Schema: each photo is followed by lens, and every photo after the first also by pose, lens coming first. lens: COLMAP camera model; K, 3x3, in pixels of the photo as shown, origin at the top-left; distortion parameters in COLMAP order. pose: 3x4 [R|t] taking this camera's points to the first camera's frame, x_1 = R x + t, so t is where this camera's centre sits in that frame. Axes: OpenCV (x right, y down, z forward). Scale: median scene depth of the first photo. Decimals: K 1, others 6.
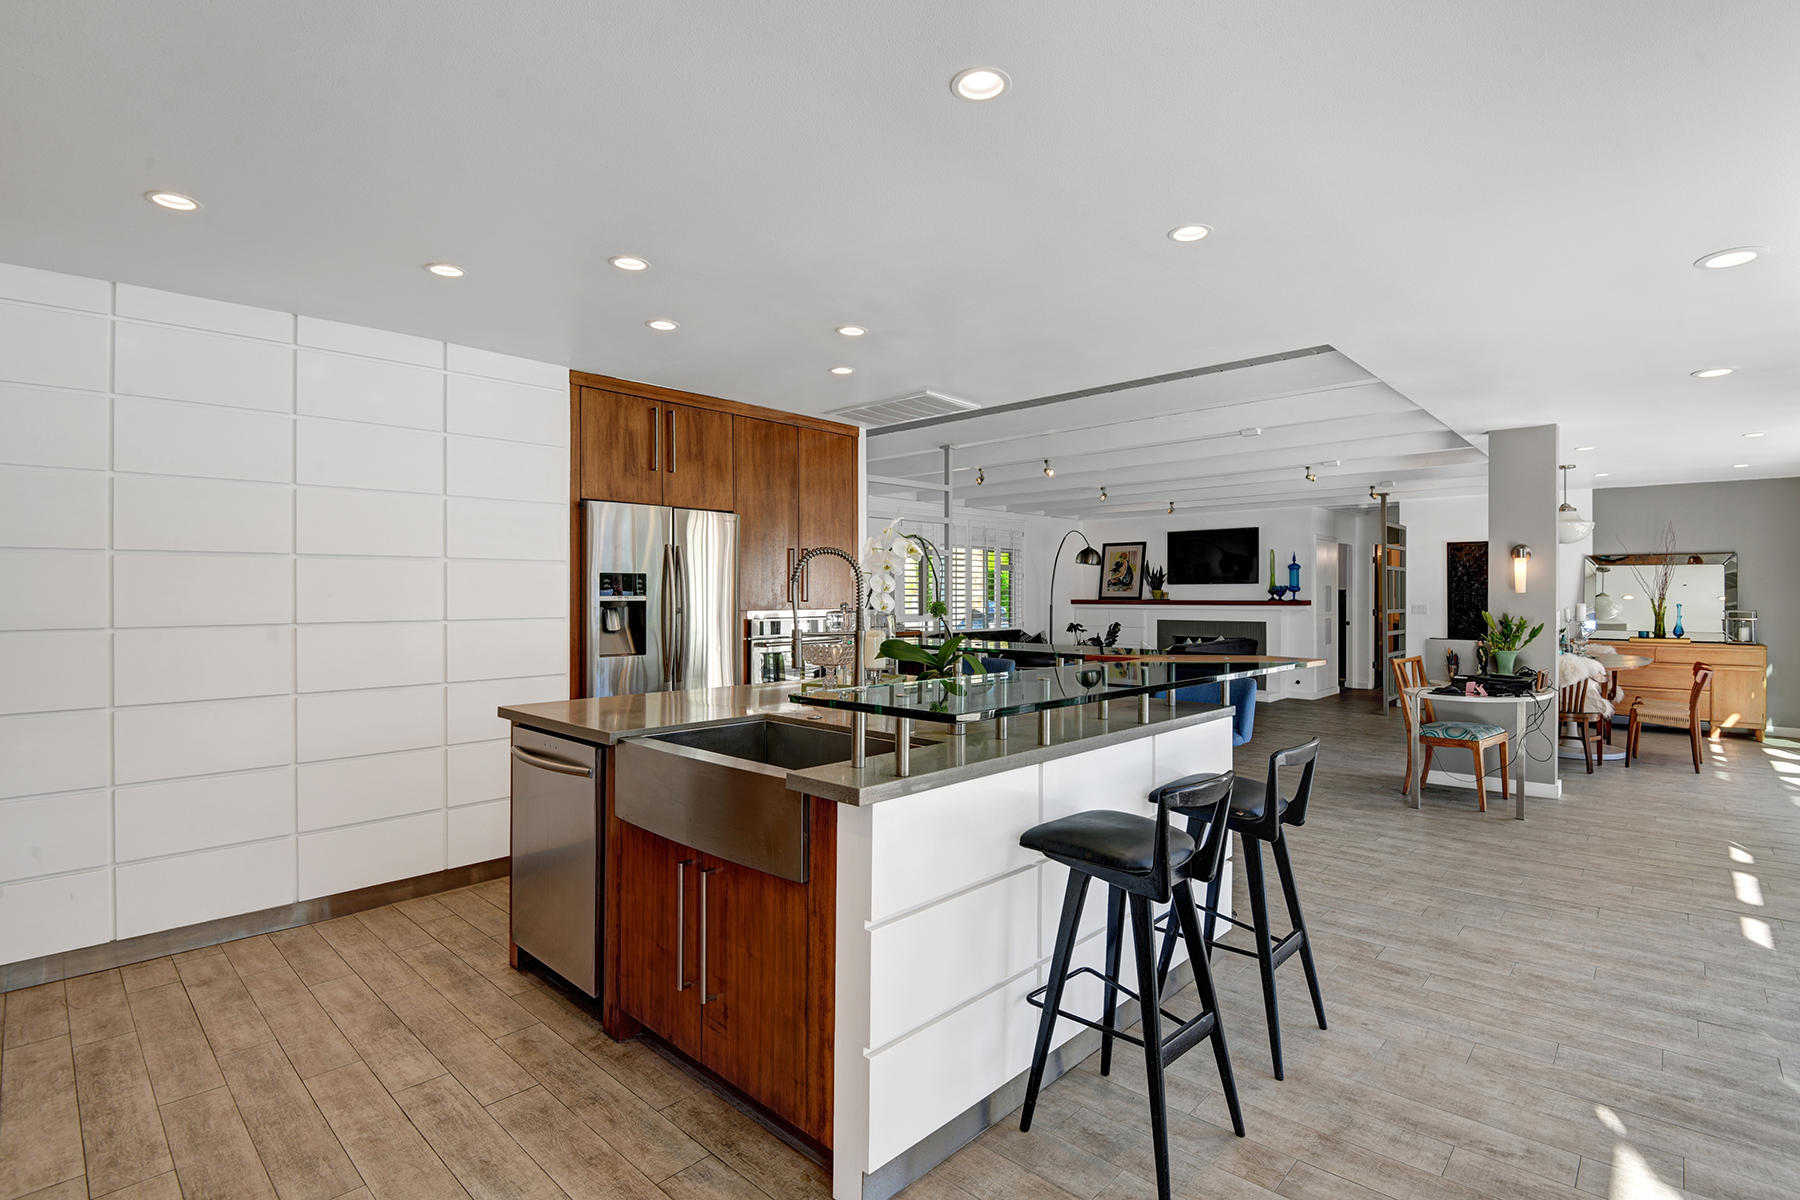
lens RADIAL K [[847.7, 0, 895.5], [0, 847.7, 604.6], [0, 0, 1]] dist [-0.036252, -0.001934]
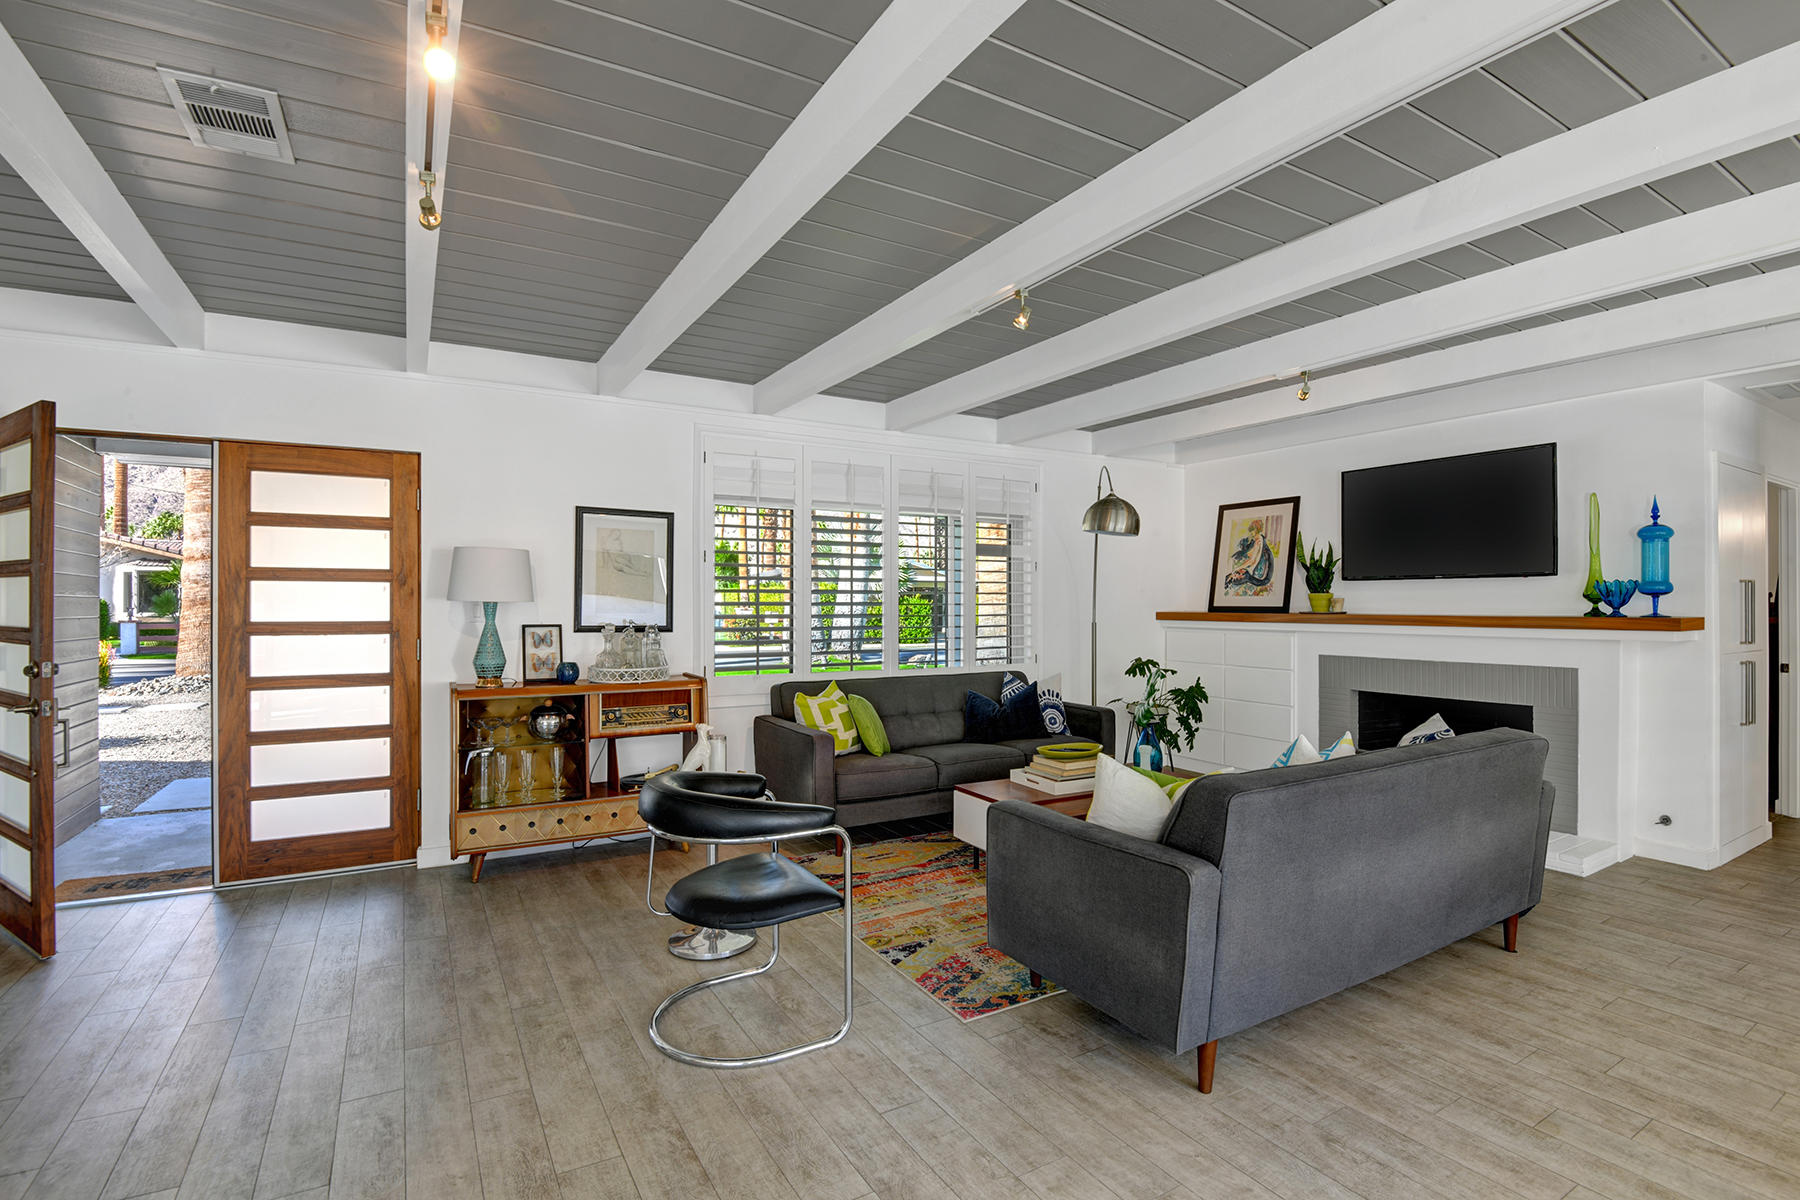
lens RADIAL K [[847.7, 0, 906.1], [0, 847.7, 600.5], [0, 0, 1]] dist [-0.036252, -0.001934]
pose [[0.959420, 0.002505, -0.281968, 0.236567], [-0.006996, 0.999864, -0.014922, -0.004630], [0.281893, 0.016289, 0.959308, 0.512774]]
